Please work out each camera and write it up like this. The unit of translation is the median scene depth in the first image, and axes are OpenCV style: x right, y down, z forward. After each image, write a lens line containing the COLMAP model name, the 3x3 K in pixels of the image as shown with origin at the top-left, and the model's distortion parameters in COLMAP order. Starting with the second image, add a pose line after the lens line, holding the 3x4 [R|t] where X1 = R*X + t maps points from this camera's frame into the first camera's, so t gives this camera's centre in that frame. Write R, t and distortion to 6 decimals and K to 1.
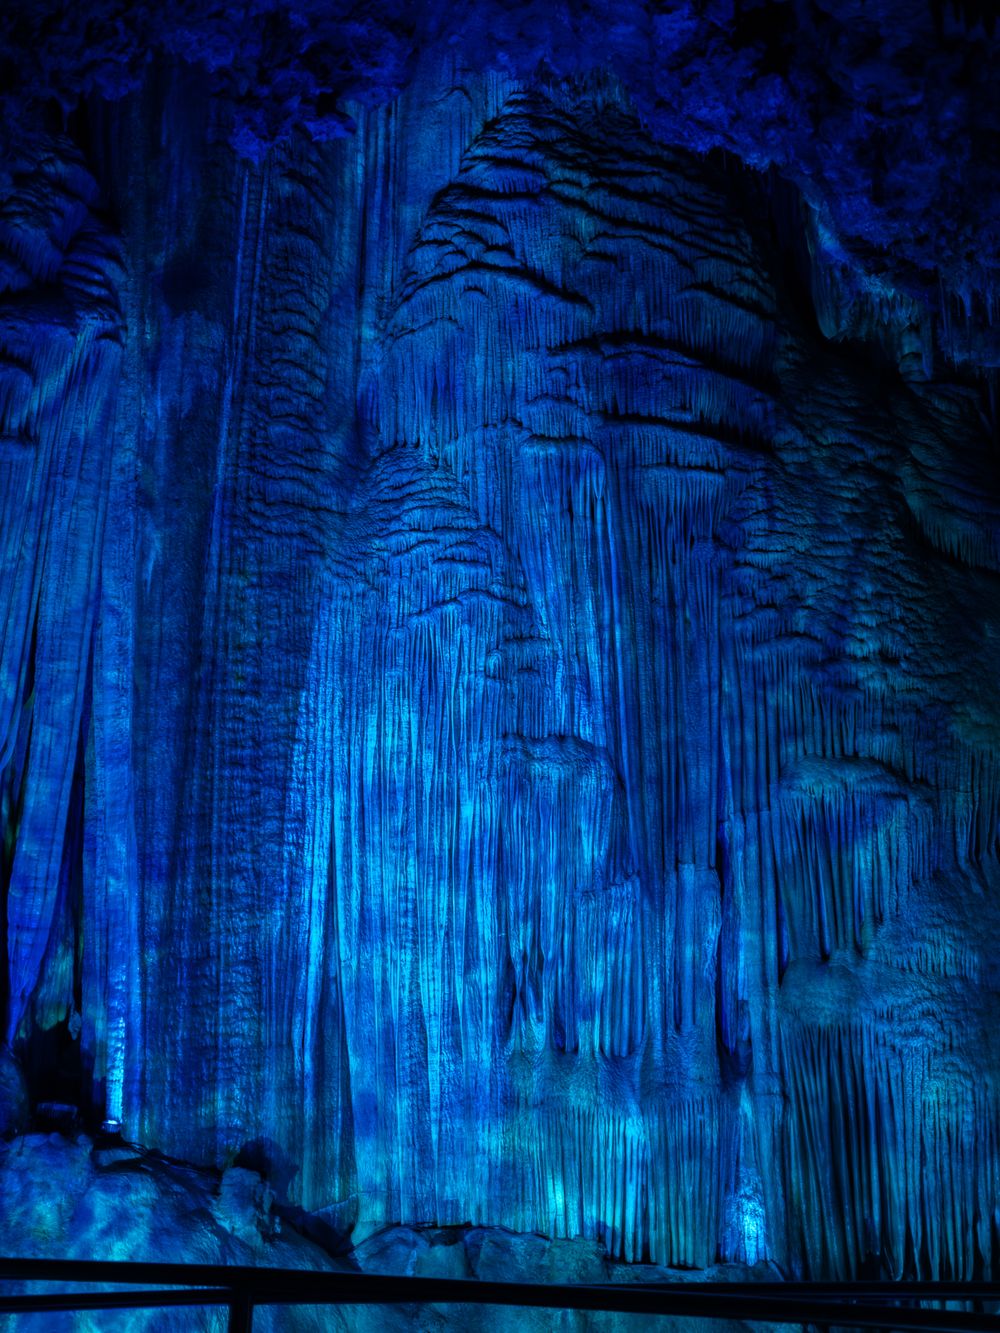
lens RADIAL K [[1430.6, 0, 509.8], [0, 1430.6, 582.7], [0, 0, 1]] dist [-0.029374, 0.000000]
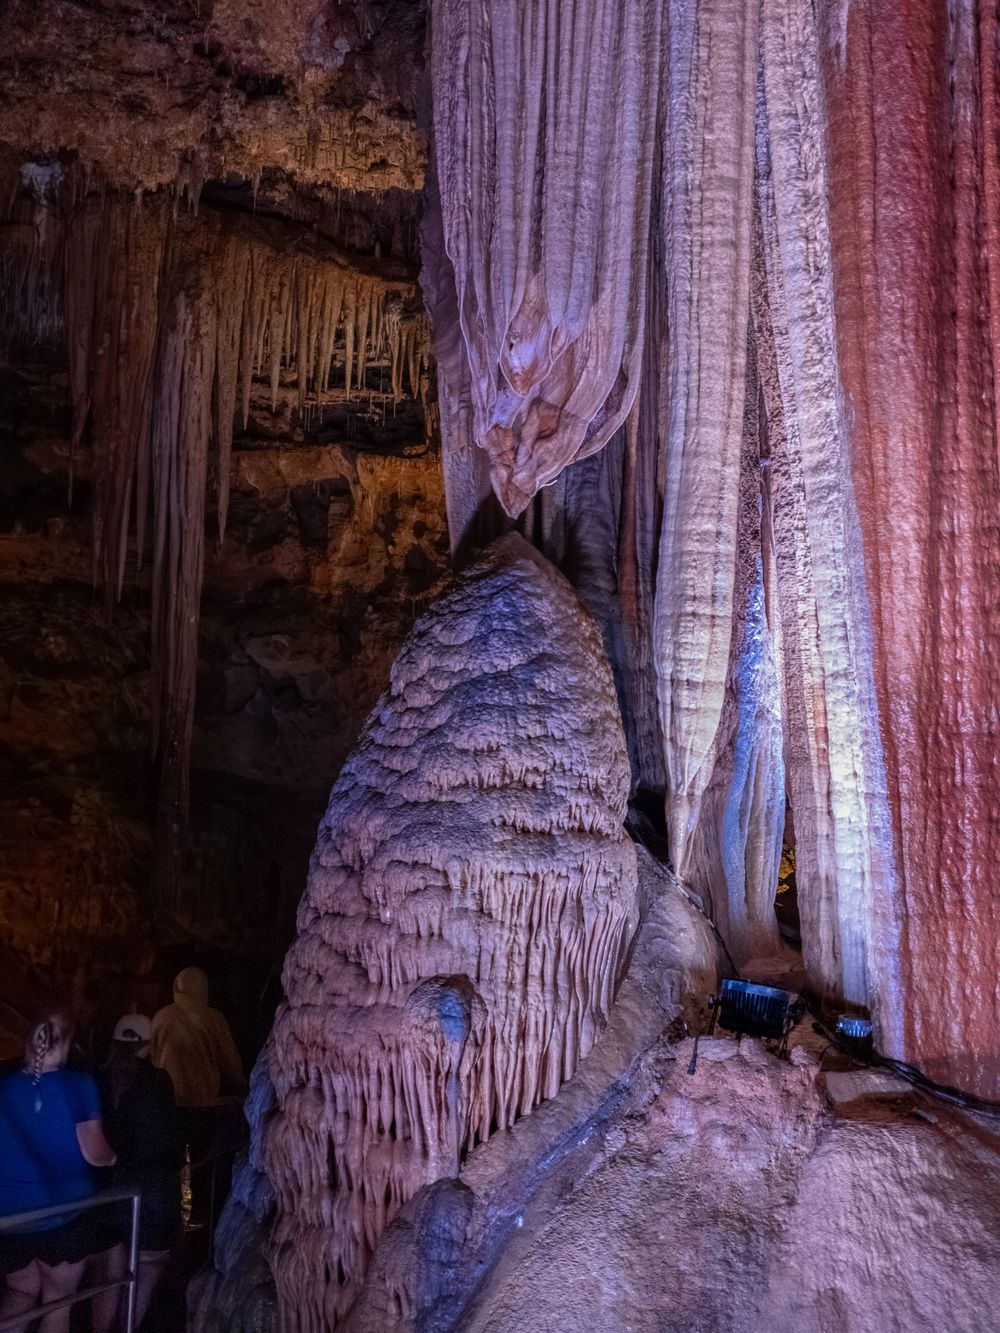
lens RADIAL K [[1619.9, 0, 452.8], [0, 1619.9, 560.0], [0, 0, 1]] dist [-0.021532, 0.000000]
pose [[0.870809, -0.046725, -0.489396, -0.091752], [0.110744, 0.988531, 0.102674, 0.110534], [0.478986, -0.143607, 0.865996, 0.372795]]
